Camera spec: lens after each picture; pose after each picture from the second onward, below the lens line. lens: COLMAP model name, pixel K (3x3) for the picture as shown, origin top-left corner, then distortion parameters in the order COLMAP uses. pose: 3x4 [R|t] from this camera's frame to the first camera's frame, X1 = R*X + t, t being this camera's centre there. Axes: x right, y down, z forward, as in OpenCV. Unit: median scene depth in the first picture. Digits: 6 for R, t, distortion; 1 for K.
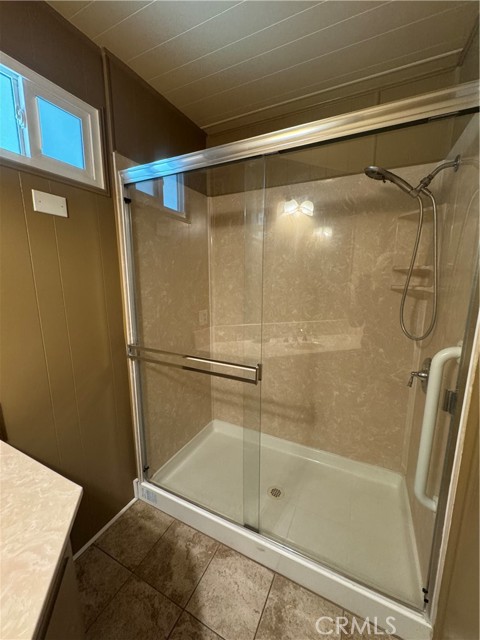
lens RADIAL K [[255.5, 0, 241.2], [0, 255.5, 319.7], [0, 0, 1]] dist [-0.003392, 0.000698]
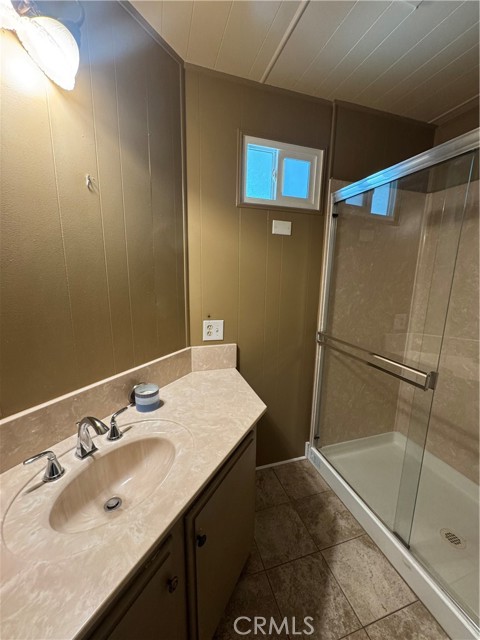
lens RADIAL K [[255.5, 0, 241.4], [0, 255.5, 320.1], [0, 0, 1]] dist [-0.003392, 0.000698]
pose [[0.694899, 0.141792, -0.704990, 0.171061], [-0.144144, 0.987936, 0.056620, 0.026017], [0.704513, 0.062275, 0.706954, -0.152191]]
